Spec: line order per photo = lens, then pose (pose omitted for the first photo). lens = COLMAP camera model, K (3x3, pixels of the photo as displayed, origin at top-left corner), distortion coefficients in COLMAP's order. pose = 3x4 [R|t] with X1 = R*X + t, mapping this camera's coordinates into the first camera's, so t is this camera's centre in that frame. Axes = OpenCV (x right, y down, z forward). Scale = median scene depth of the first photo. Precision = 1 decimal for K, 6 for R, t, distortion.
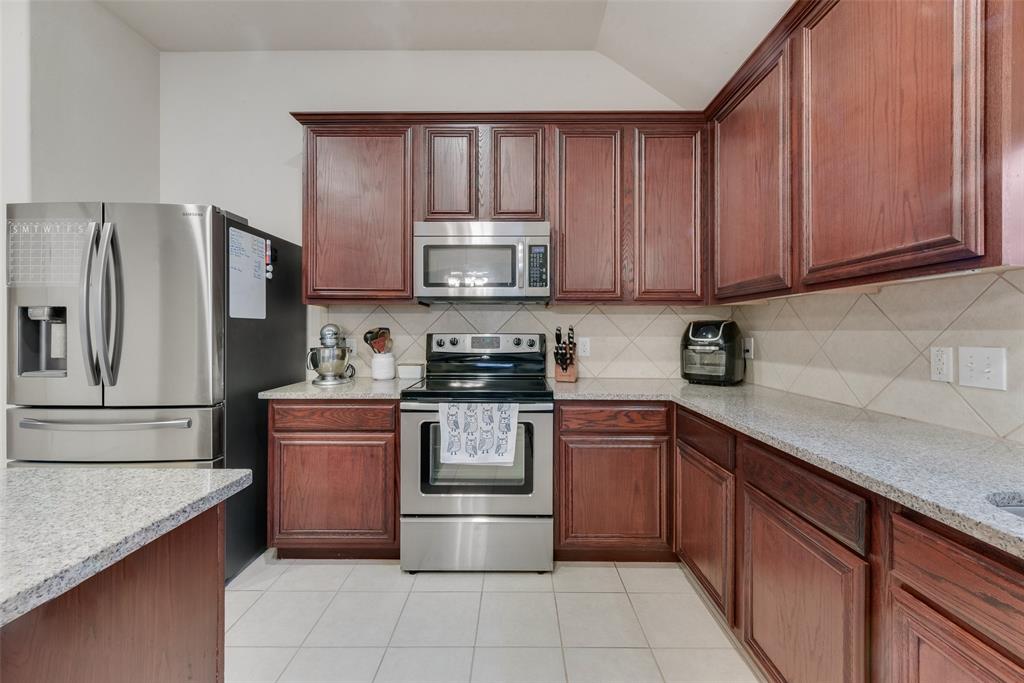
lens RADIAL K [[407.5, 0, 519.7], [0, 407.5, 331.7], [0, 0, 1]] dist [0.007843, -0.000423]
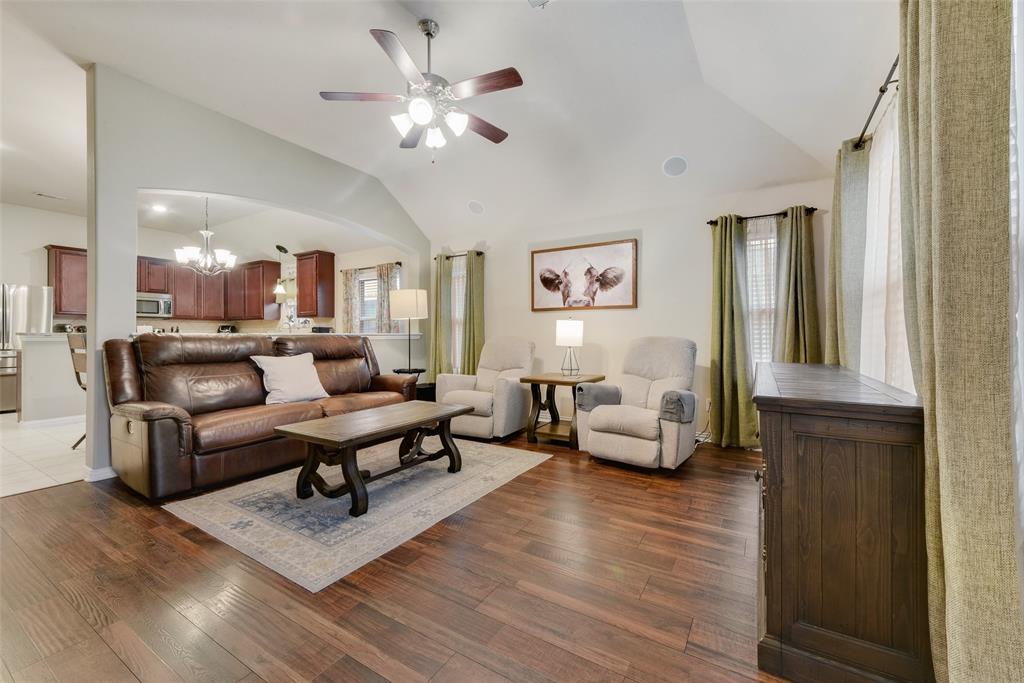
lens RADIAL K [[407.5, 0, 516.8], [0, 407.5, 336.2], [0, 0, 1]] dist [0.007843, -0.000423]
pose [[0.516612, -0.004147, 0.856210, -1.329259], [-0.002157, 0.999979, 0.006145, 0.042689], [-0.856217, -0.005021, 0.516592, -3.118425]]
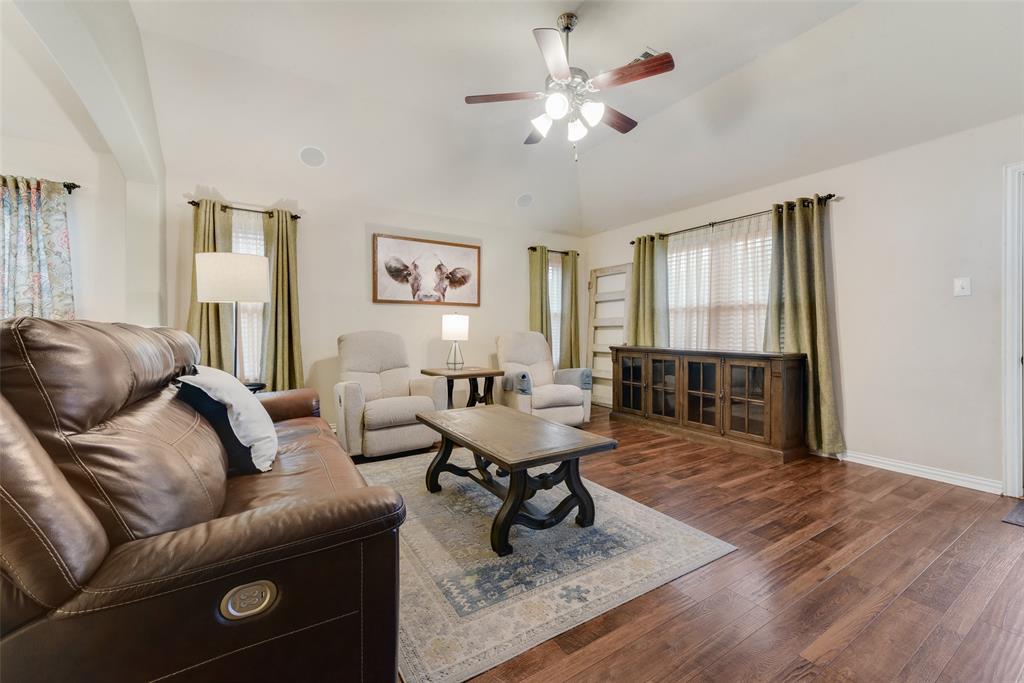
lens RADIAL K [[407.5, 0, 511.9], [0, 407.5, 333.6], [0, 0, 1]] dist [0.007843, -0.000423]
pose [[-0.531085, -0.005020, 0.847304, -1.361849], [-0.003162, 0.999987, 0.003943, 0.057770], [-0.847313, -0.000585, -0.531094, -1.565746]]
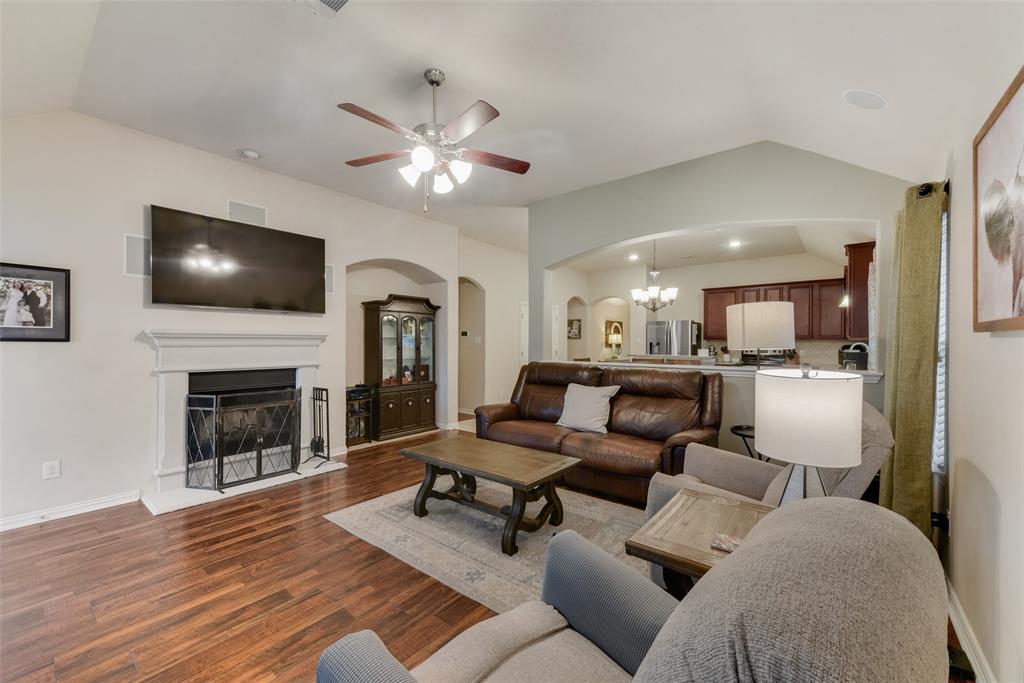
lens RADIAL K [[407.5, 0, 513.9], [0, 407.5, 342.9], [0, 0, 1]] dist [0.007843, -0.000423]
pose [[0.781924, 0.002163, -0.623370, 0.440040], [0.000919, 0.999989, 0.004622, -0.064180], [0.623373, -0.004187, 0.781914, -3.082459]]
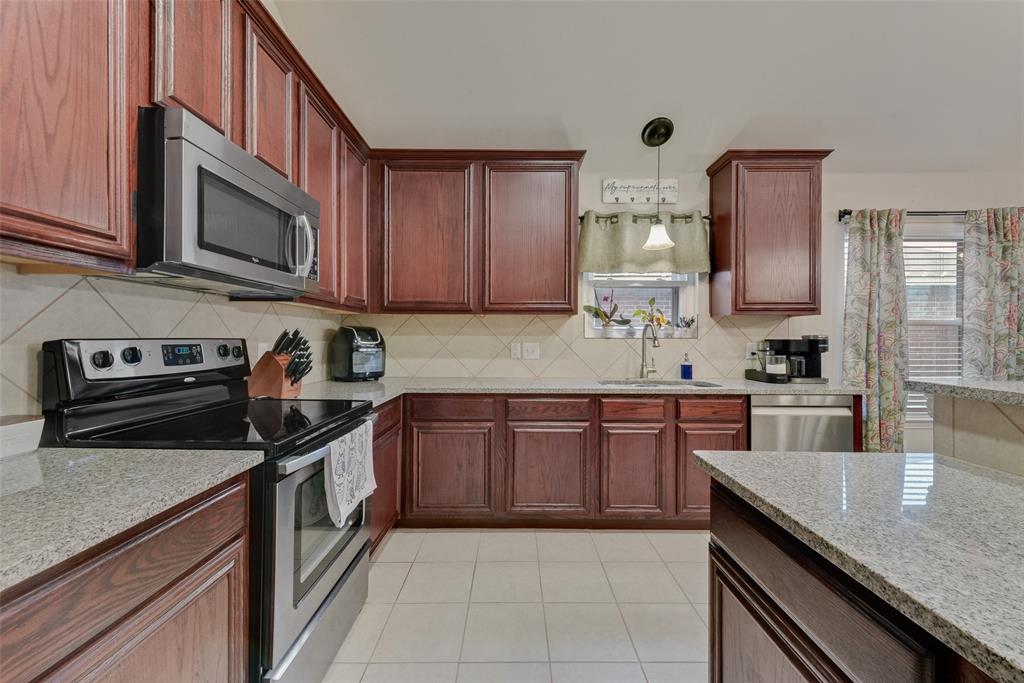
lens RADIAL K [[407.5, 0, 515.1], [0, 407.5, 335.7], [0, 0, 1]] dist [0.007843, -0.000423]
pose [[-0.006239, 0.003163, 0.999976, -0.746387], [-0.003012, 0.999990, -0.003182, 0.001085], [-0.999976, -0.003032, -0.006230, 0.605919]]
